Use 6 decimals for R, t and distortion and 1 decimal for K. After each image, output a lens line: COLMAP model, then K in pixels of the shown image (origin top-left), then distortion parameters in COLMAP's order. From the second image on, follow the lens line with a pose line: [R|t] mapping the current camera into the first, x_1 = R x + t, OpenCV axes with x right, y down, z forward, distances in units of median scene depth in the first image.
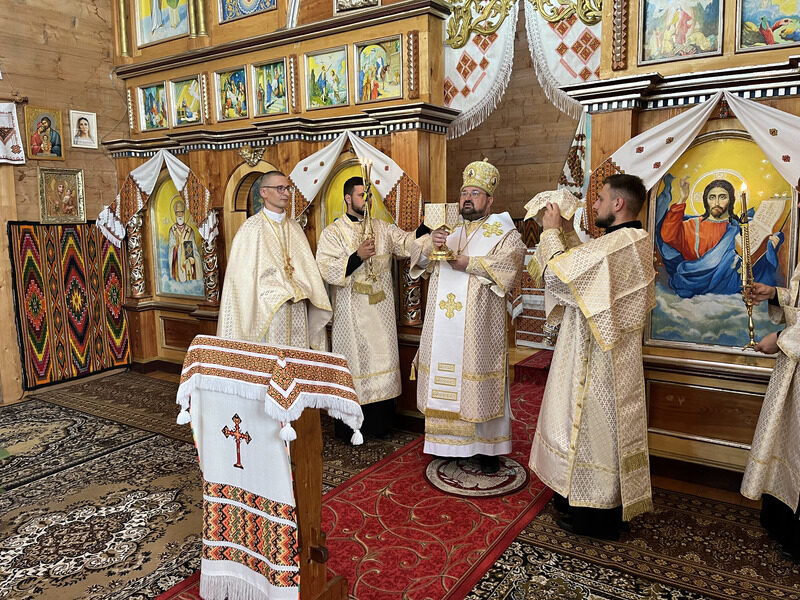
lens RADIAL K [[603.0, 0, 399.8], [0, 603.0, 290.9], [0, 0, 1]] dist [0.064455, -0.094378]
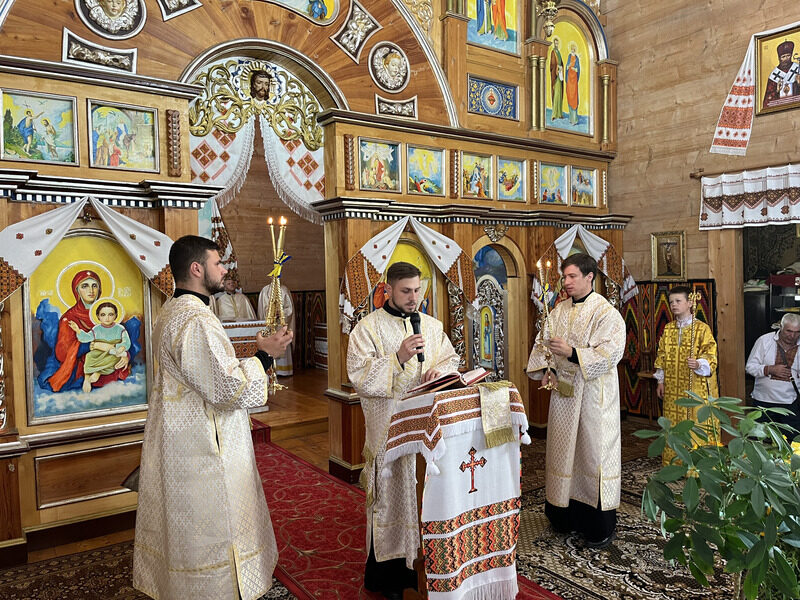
lens RADIAL K [[584.3, 0, 398.9], [0, 584.3, 319.9], [0, 0, 1]] dist [-0.058153, 0.003528]
pose [[0.390485, -0.039251, 0.919772, -0.702896], [0.138692, 0.990196, -0.016625, -0.020775], [-0.910102, 0.134057, 0.392101, 0.339094]]
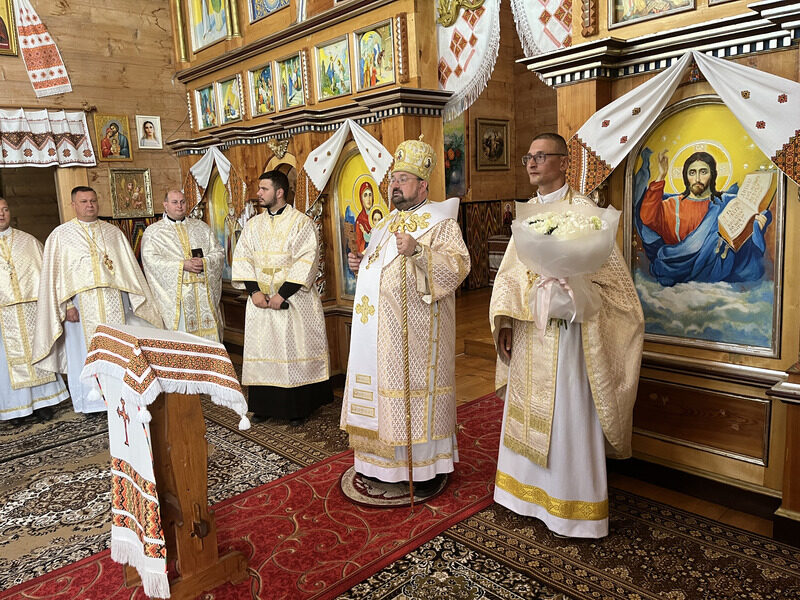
lens RADIAL K [[599.8, 0, 392.3], [0, 599.8, 291.8], [0, 0, 1]] dist [0.064816, -0.093469]
pose [[0.971958, 0.002556, -0.235139, 0.237087], [0.005156, 0.999469, 0.032175, -0.009211], [0.235096, -0.032485, 0.971429, 0.031237]]
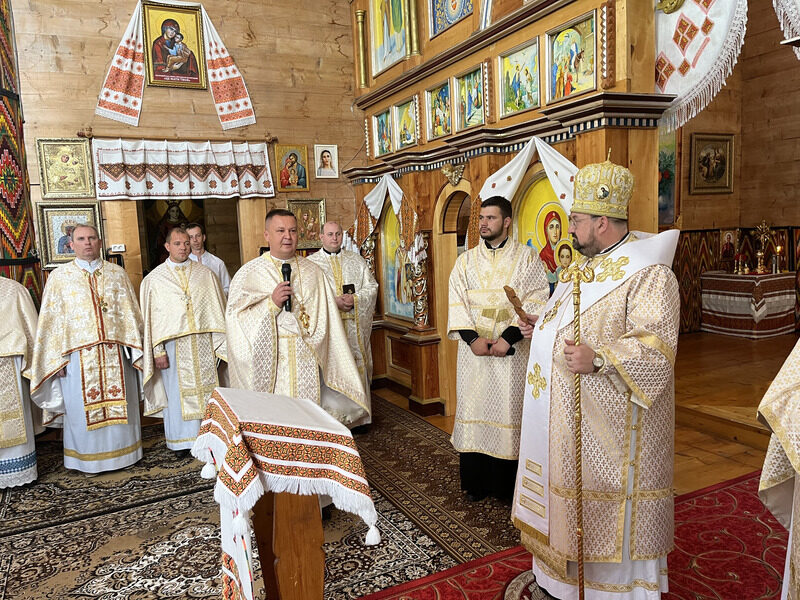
lens RADIAL K [[601.9, 0, 393.7], [0, 601.9, 301.4], [0, 0, 1]] dist [0.061093, -0.085835]
pose [[0.860509, 0.033079, -0.508361, 0.193893], [-0.032437, 0.999422, 0.010125, -0.040378], [0.508402, 0.007777, 0.861085, 0.185550]]
